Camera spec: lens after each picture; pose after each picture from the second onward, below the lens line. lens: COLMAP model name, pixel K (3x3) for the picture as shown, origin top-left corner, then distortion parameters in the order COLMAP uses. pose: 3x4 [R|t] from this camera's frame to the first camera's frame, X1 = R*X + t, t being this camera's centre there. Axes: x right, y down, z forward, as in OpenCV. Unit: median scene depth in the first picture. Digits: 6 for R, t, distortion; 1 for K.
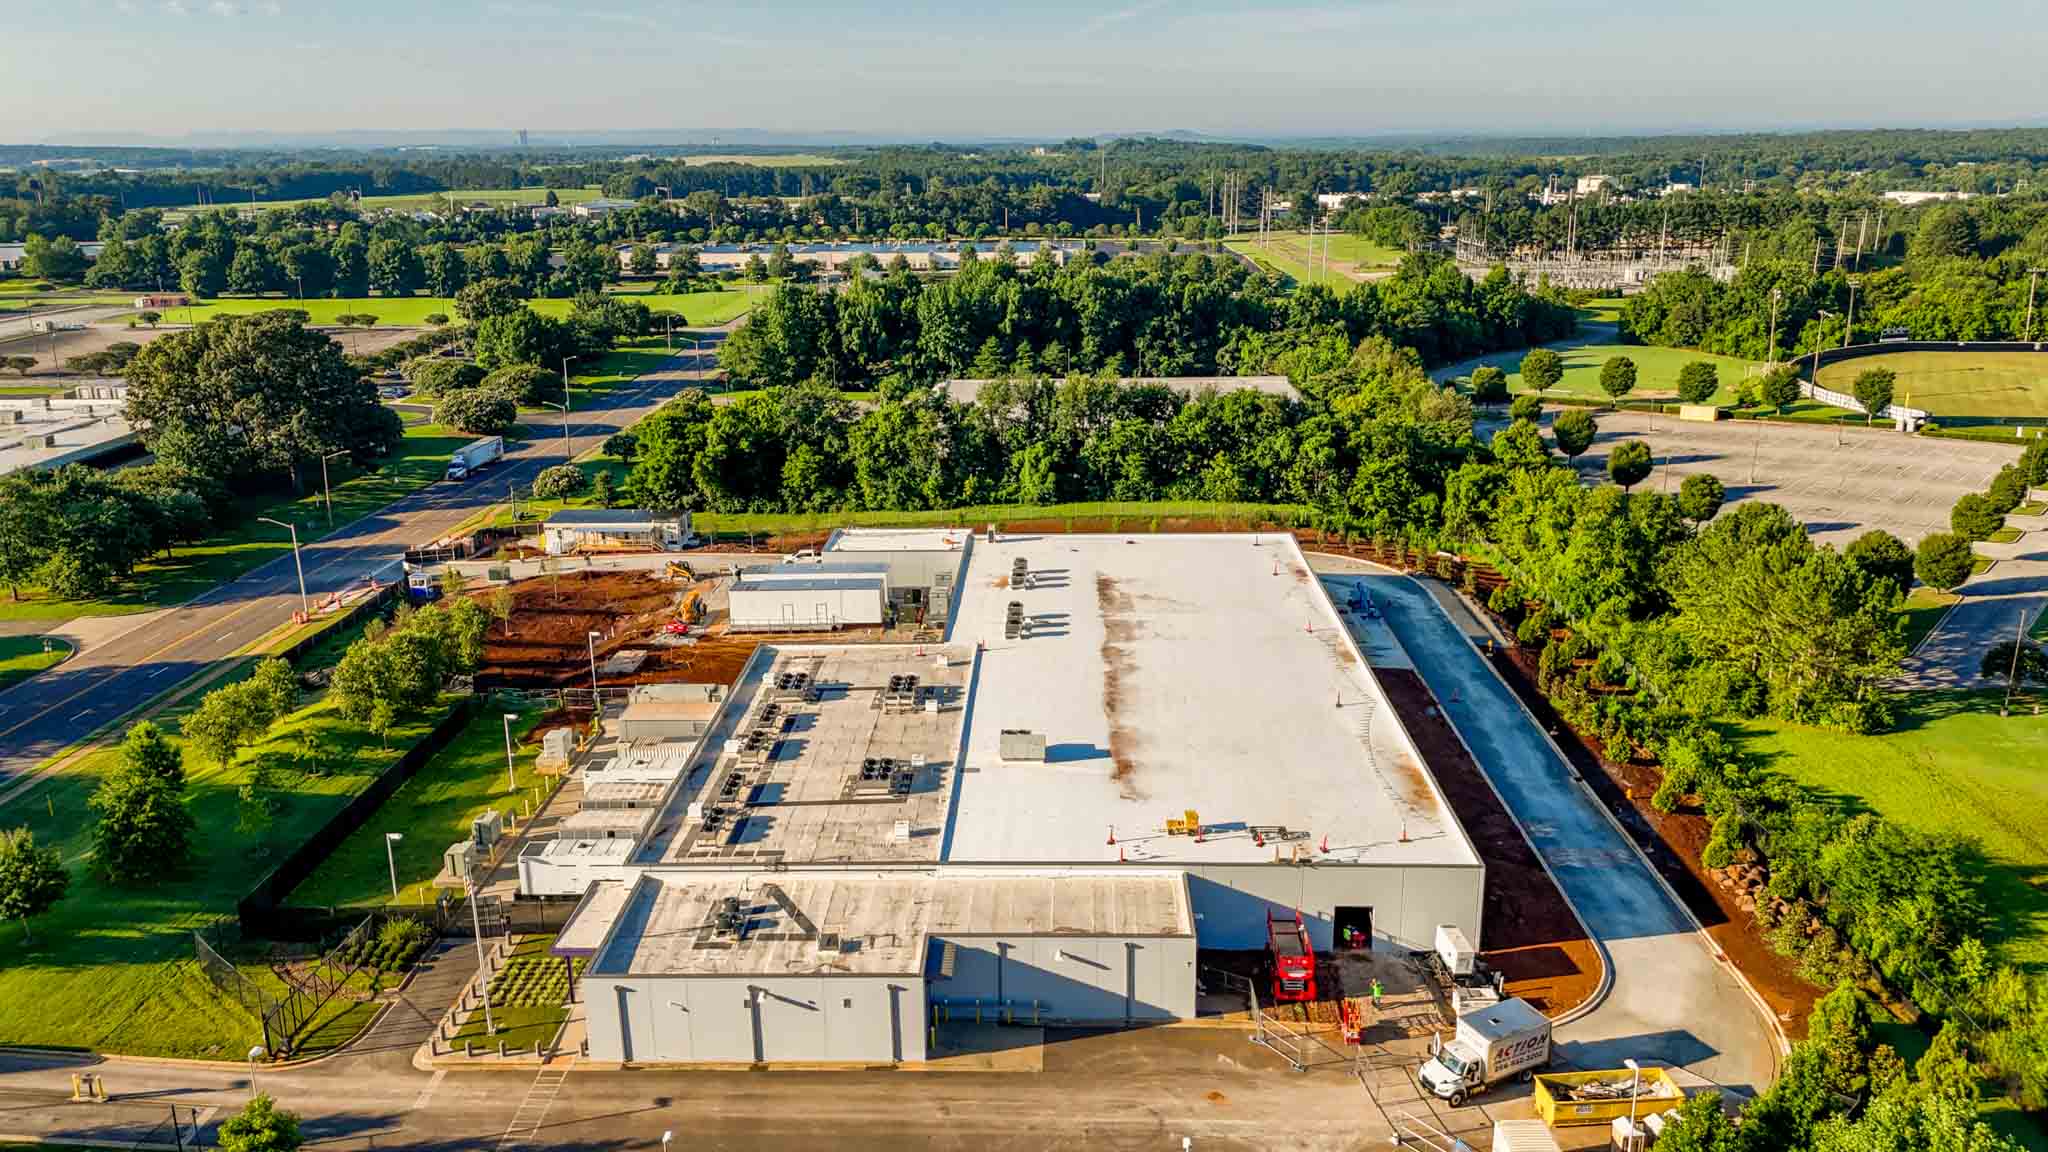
lens RADIAL K [[1509.3, 0, 1029.4], [0, 1509.3, 573.1], [0, 0, 1]] dist [0.084121, -0.083244]
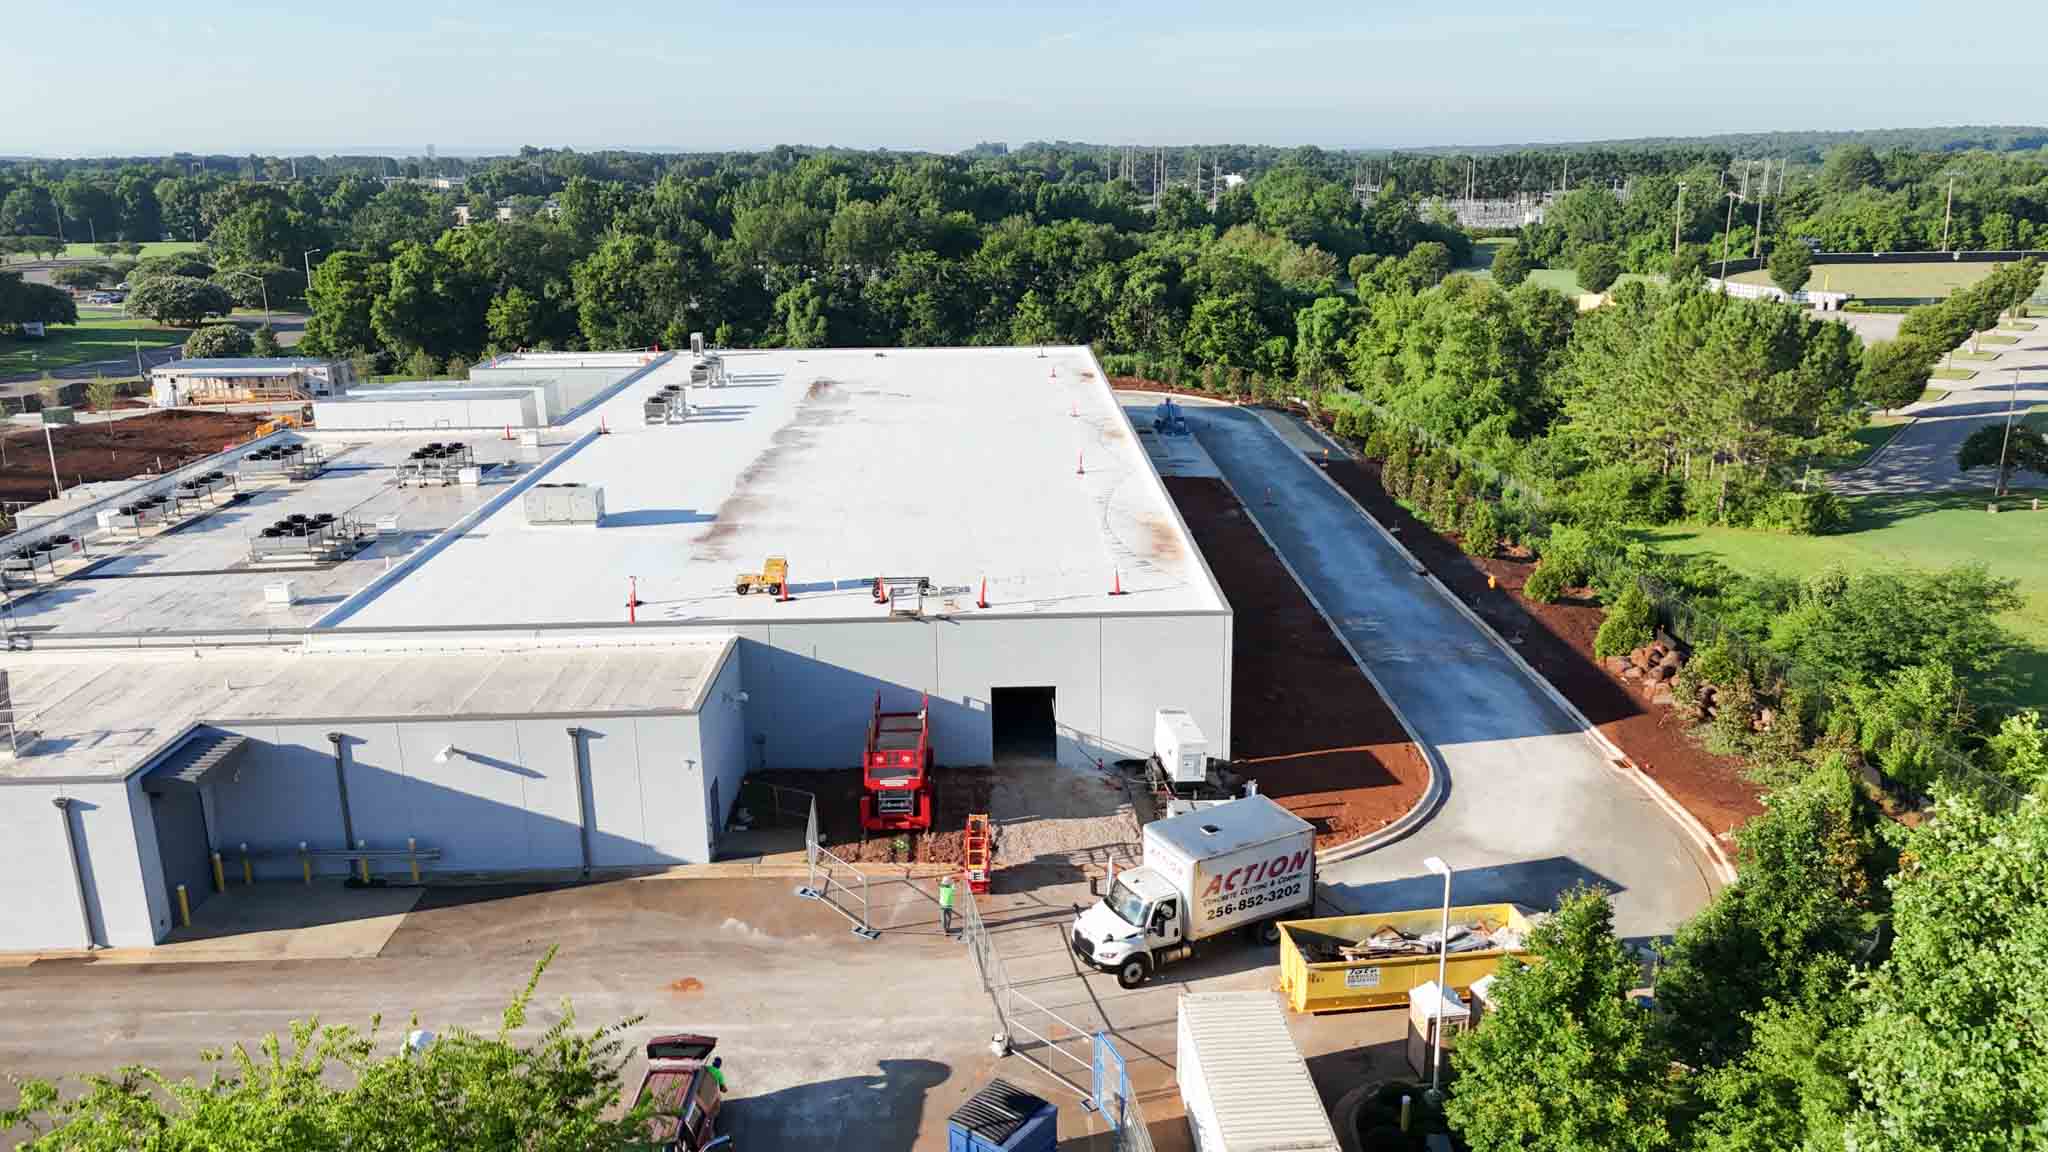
lens RADIAL K [[1502.9, 0, 1029.5], [0, 1502.9, 574.0], [0, 0, 1]] dist [0.084131, -0.076974]
pose [[0.998744, -0.014850, 0.047860, 0.107082], [0.015349, 0.999831, -0.010073, 0.102523], [-0.047702, 0.010795, 0.998803, 0.230990]]
